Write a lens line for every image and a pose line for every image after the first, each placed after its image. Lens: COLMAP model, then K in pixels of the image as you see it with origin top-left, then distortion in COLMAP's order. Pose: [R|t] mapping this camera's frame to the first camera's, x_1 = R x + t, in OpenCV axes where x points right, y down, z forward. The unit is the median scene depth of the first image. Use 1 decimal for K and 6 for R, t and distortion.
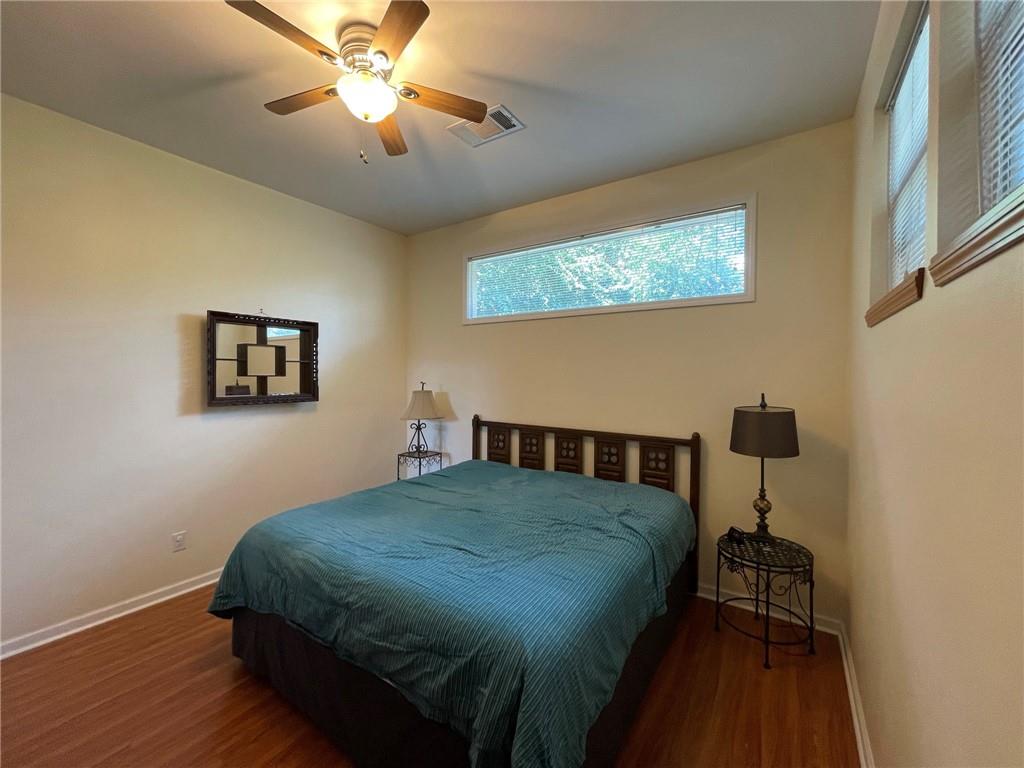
lens RADIAL K [[411.8, 0, 510.6], [0, 411.8, 380.7], [0, 0, 1]] dist [0.001379, 0.000217]
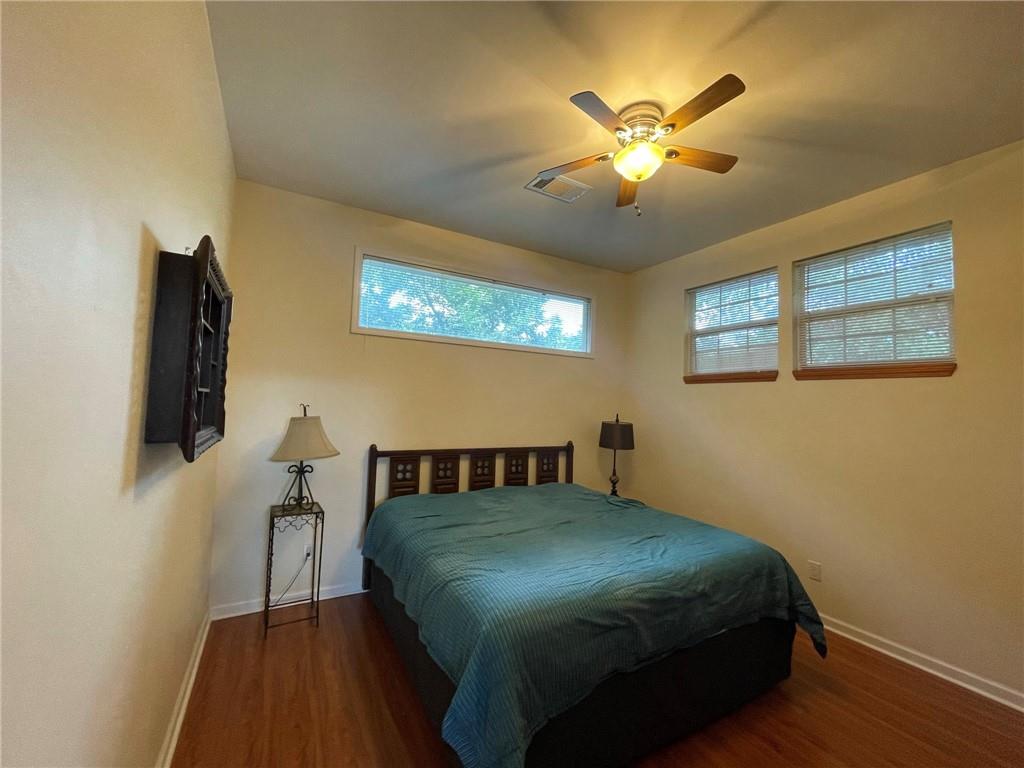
lens RADIAL K [[411.8, 0, 510.6], [0, 411.8, 380.7], [0, 0, 1]] dist [0.001379, 0.000217]
pose [[0.437221, 0.058261, 0.897465, -0.965786], [-0.014994, 0.998233, -0.057498, -0.002999], [-0.899229, 0.011683, 0.437322, 0.524369]]
